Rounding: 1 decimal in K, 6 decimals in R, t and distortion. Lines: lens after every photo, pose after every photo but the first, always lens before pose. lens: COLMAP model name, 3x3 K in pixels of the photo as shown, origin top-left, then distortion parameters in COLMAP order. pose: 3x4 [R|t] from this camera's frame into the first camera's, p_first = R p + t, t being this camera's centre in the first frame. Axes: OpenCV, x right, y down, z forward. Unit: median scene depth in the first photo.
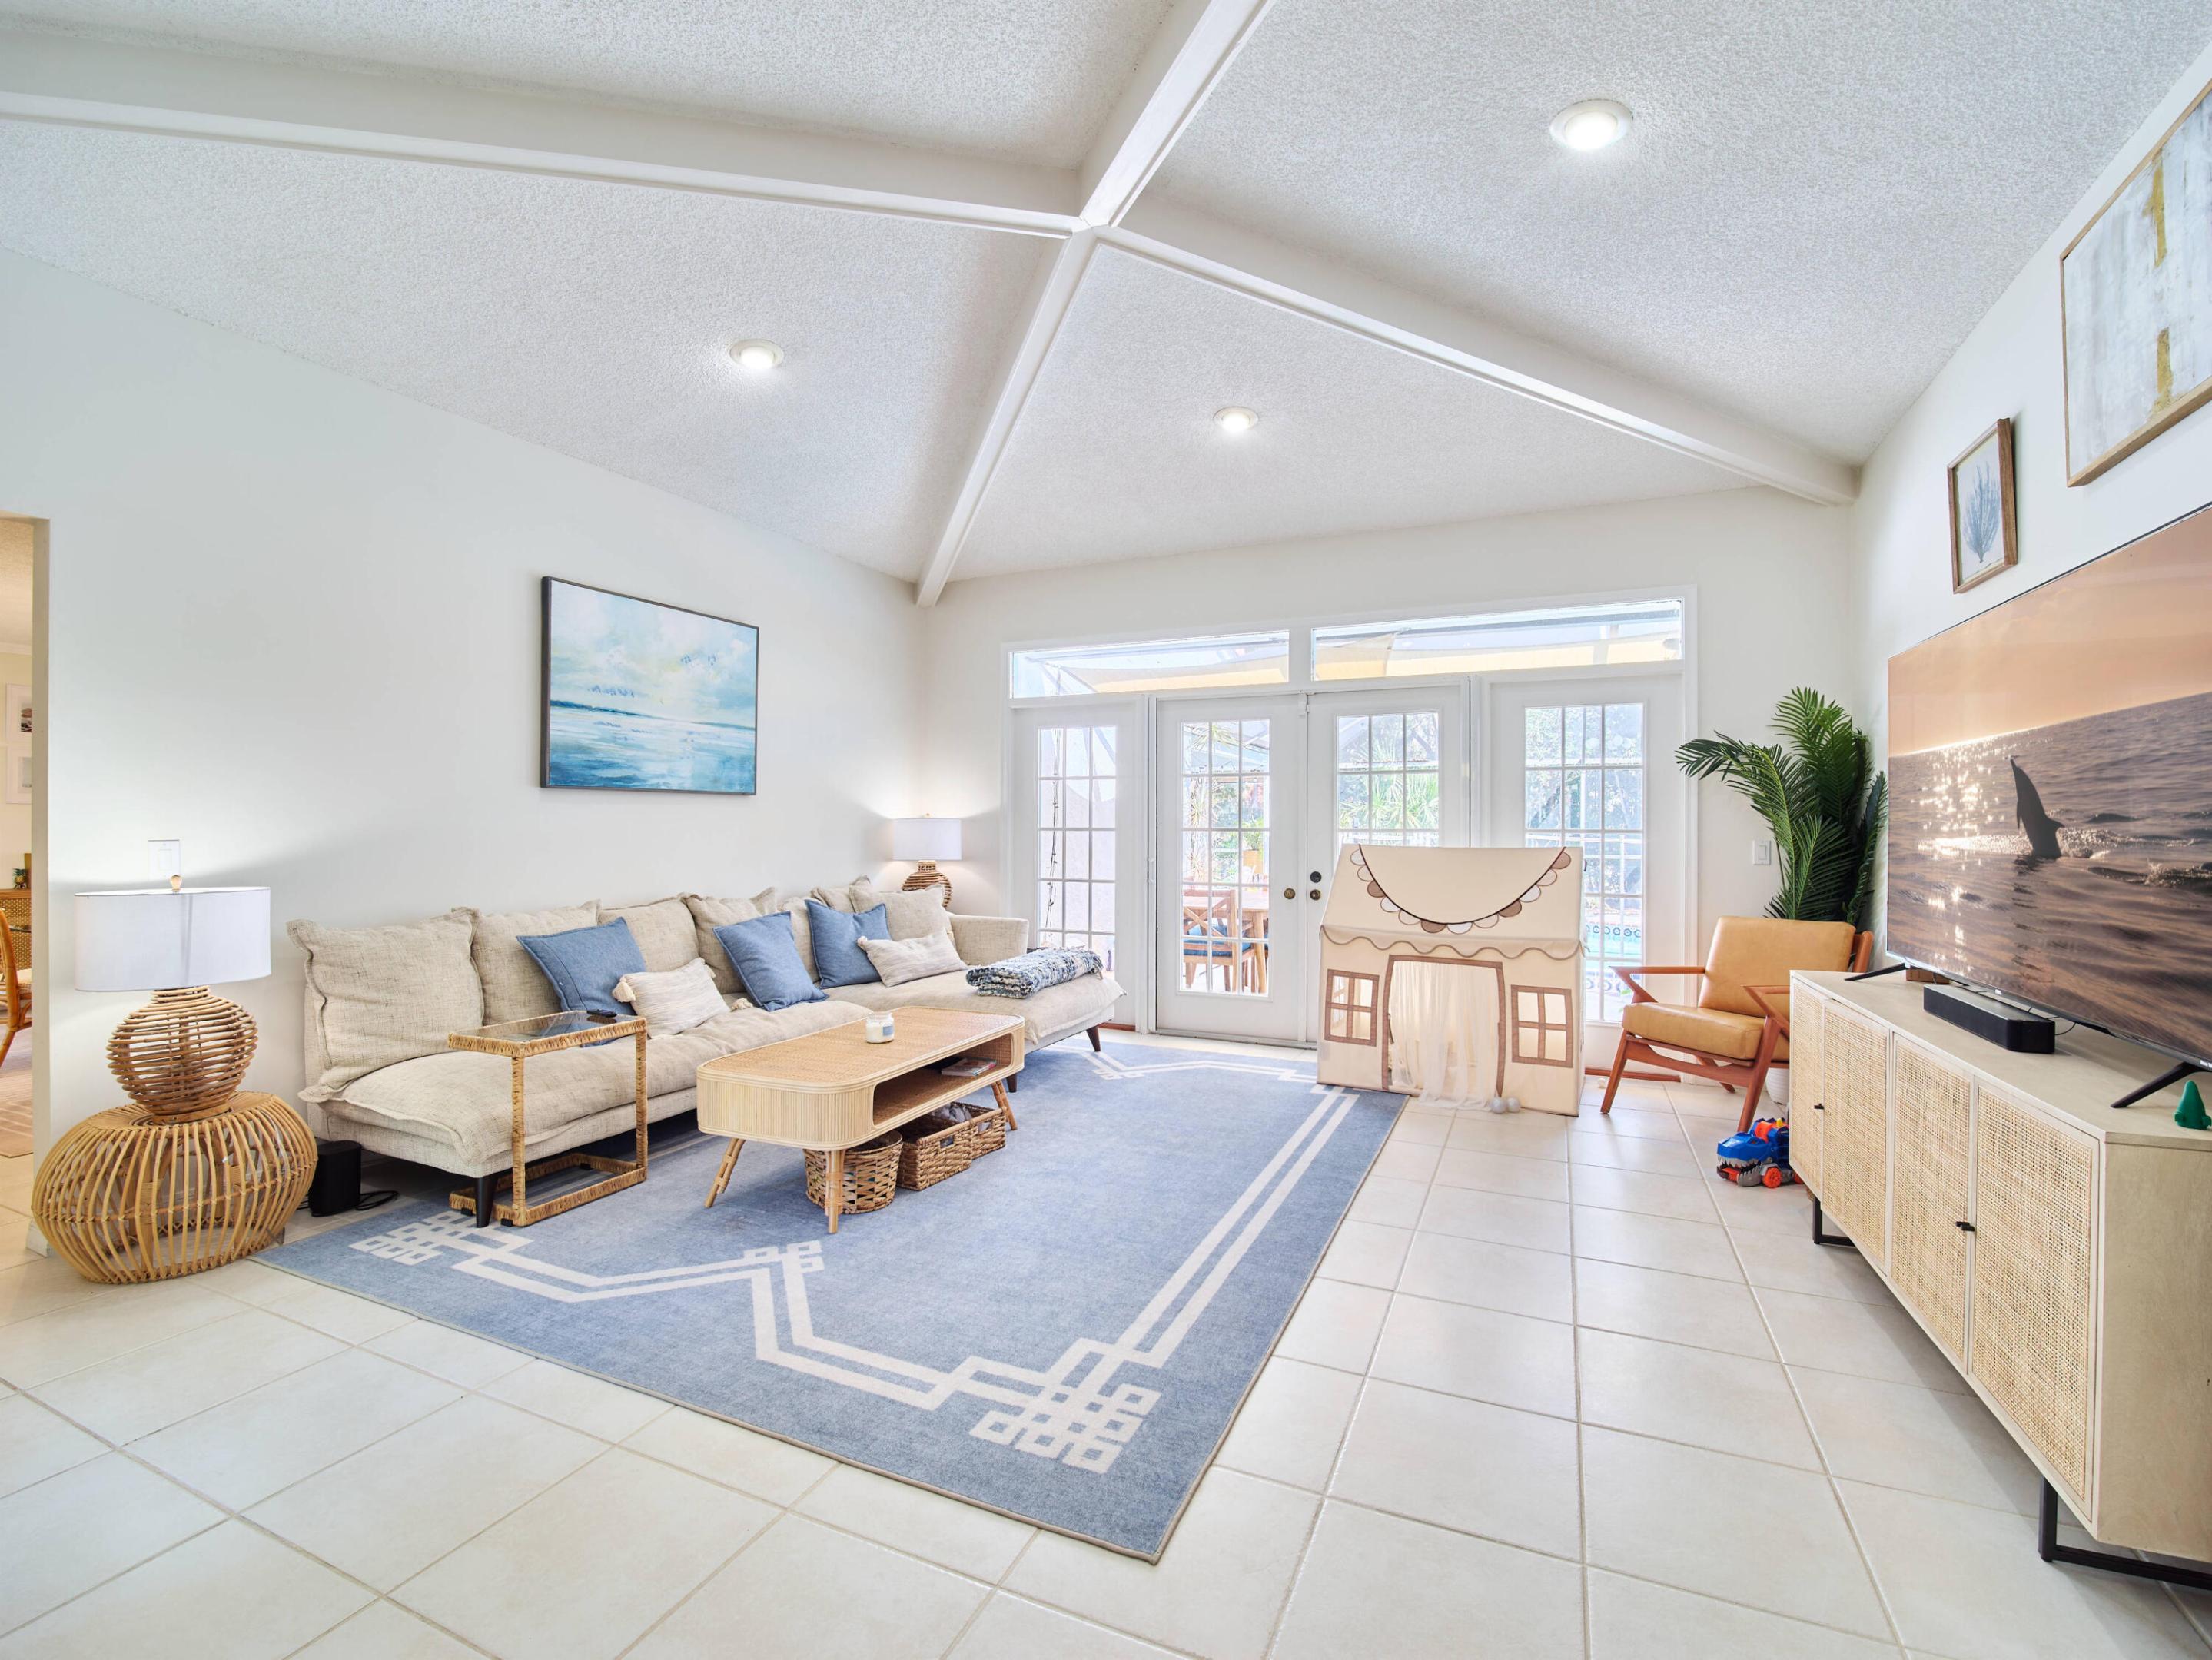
lens RADIAL K [[987.6, 0, 1106.0], [0, 987.6, 830.0], [0, 0, 1]] dist [0.001712, -0.045319]
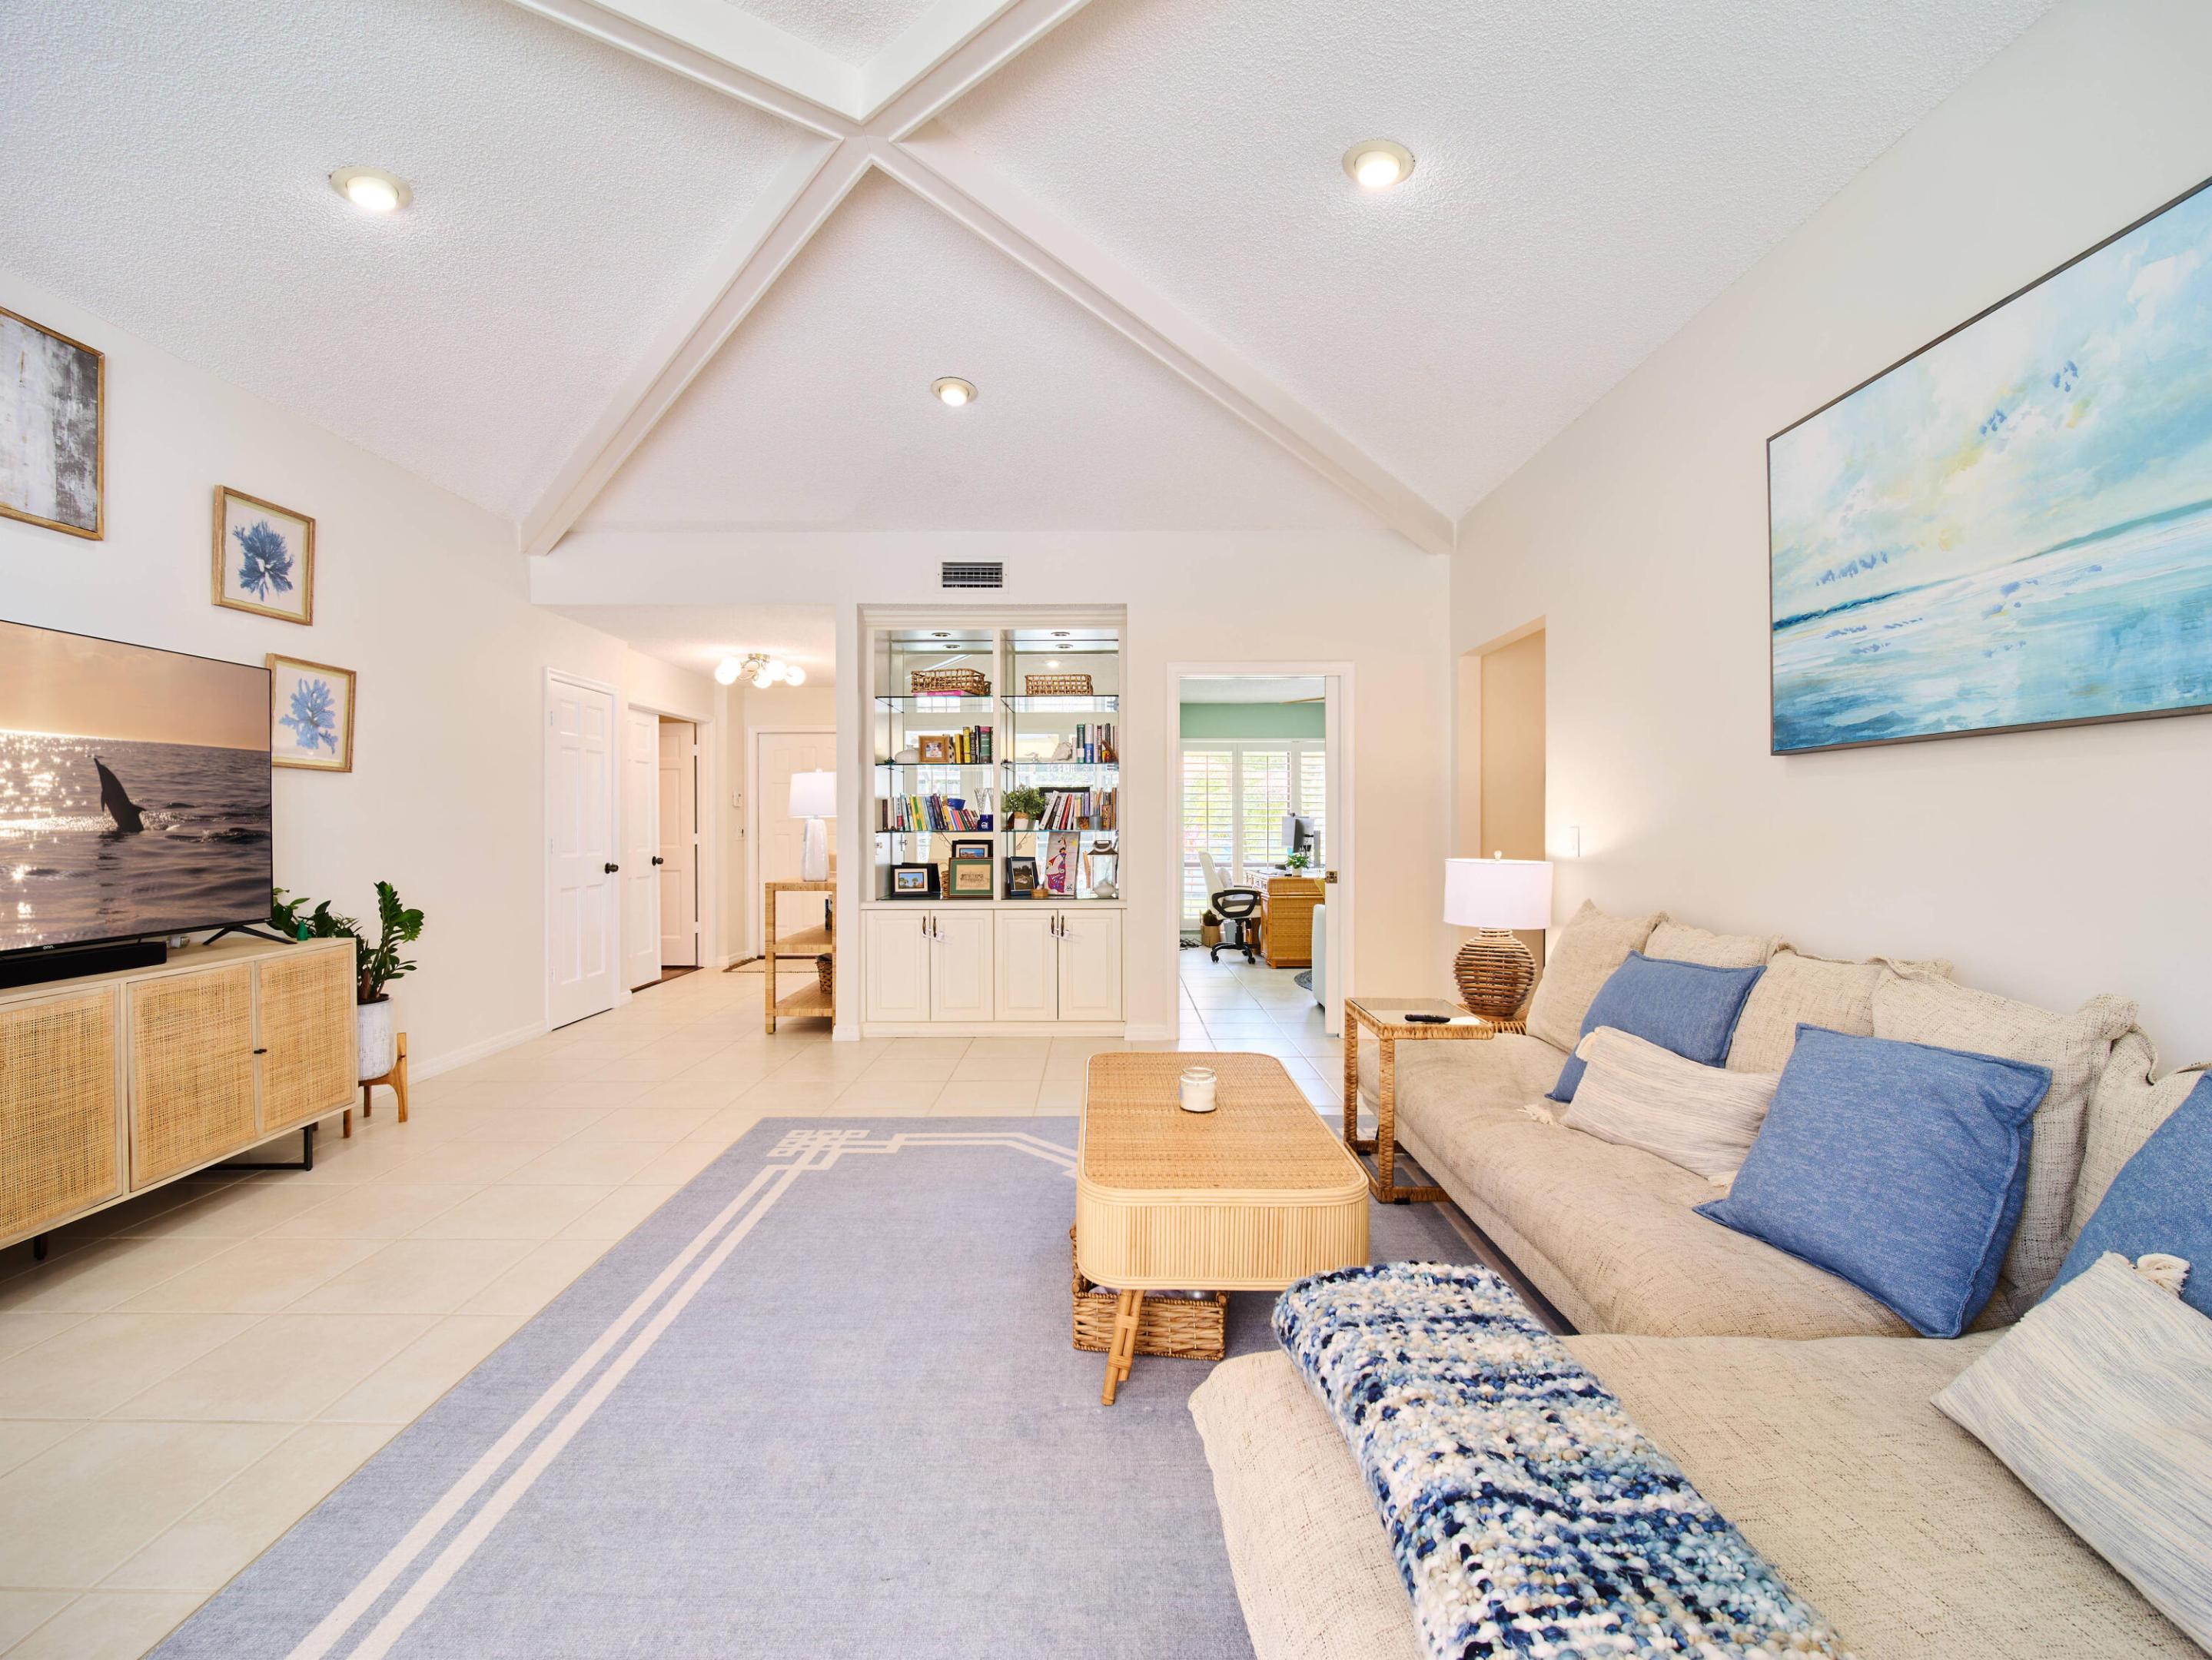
lens RADIAL K [[987.6, 0, 1106.0], [0, 987.6, 830.0], [0, 0, 1]] dist [0.001712, -0.045319]
pose [[-0.911196, 0.000423, -0.411972, 0.205039], [-0.004556, 0.999928, 0.011103, 0.003462], [0.411948, 0.011994, -0.911129, 2.572652]]
